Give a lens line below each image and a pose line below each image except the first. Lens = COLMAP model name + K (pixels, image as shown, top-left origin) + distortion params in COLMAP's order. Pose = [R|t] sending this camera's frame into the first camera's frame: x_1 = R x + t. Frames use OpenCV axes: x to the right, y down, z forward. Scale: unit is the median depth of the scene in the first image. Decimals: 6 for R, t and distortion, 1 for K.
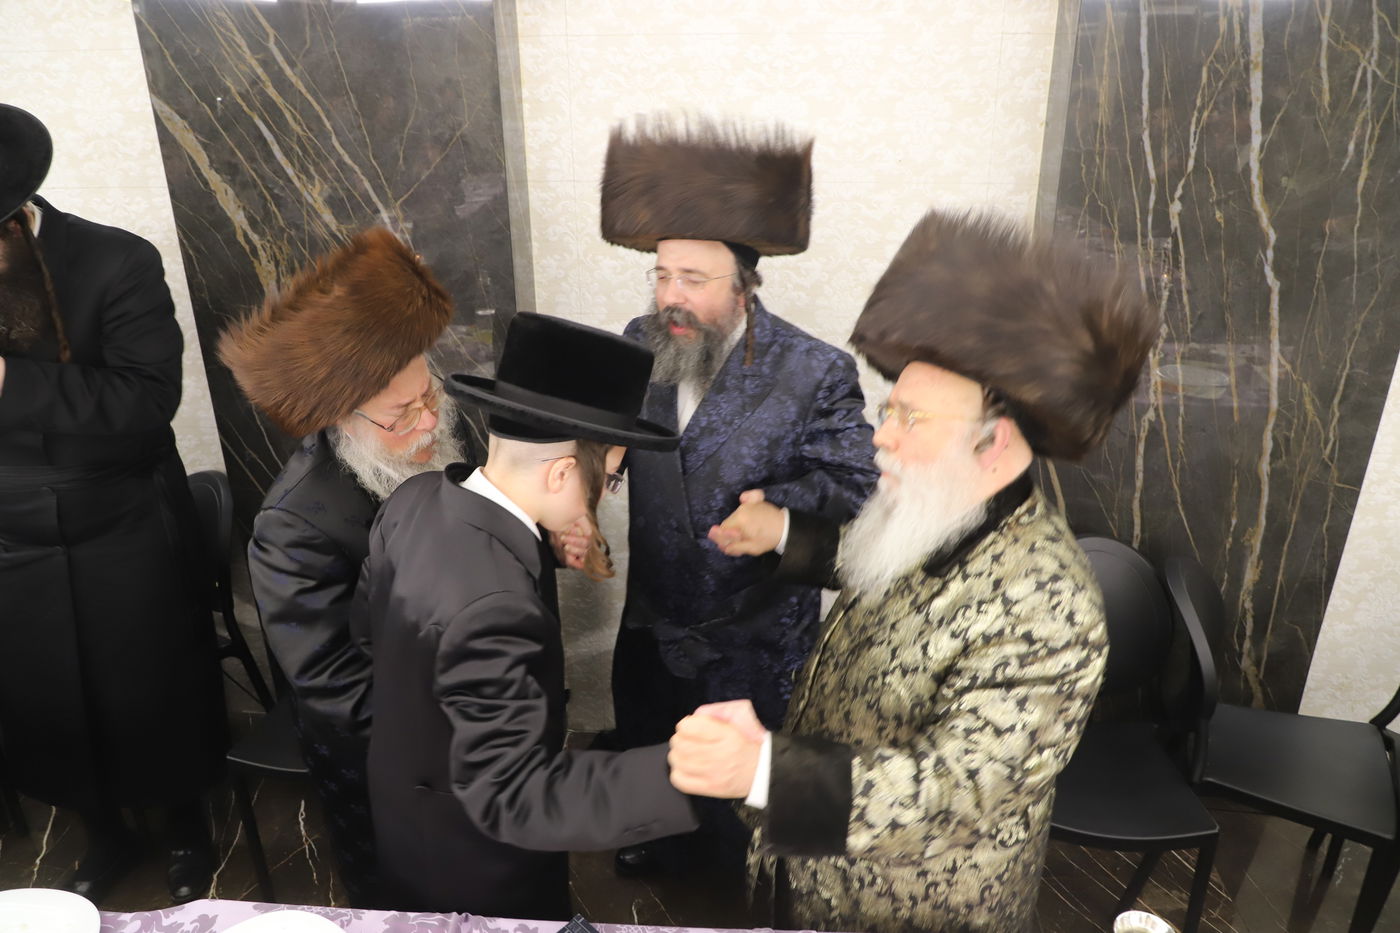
lens RADIAL K [[986.9, 0, 700.0], [0, 986.9, 466.5], [0, 0, 1]] dist [-0.073534, 0.044127]
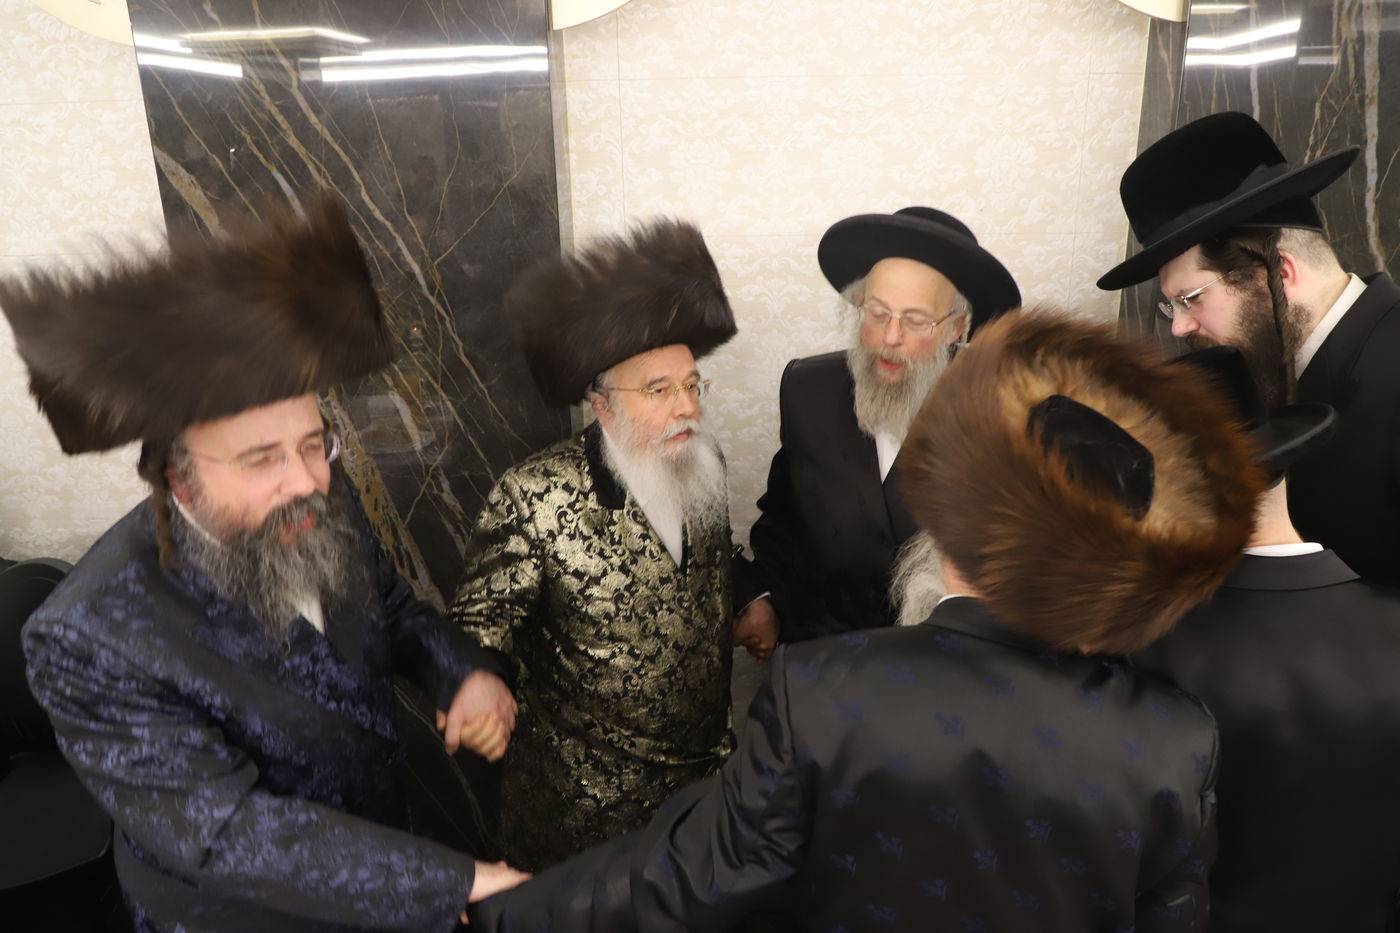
lens RADIAL K [[986.9, 0, 700.0], [0, 986.9, 466.5], [0, 0, 1]] dist [-0.073534, 0.044127]
pose [[0.998551, -0.027412, 0.046312, -0.117359], [0.030699, 0.996945, -0.071825, -0.013322], [-0.044202, 0.073142, 0.996341, 0.114729]]
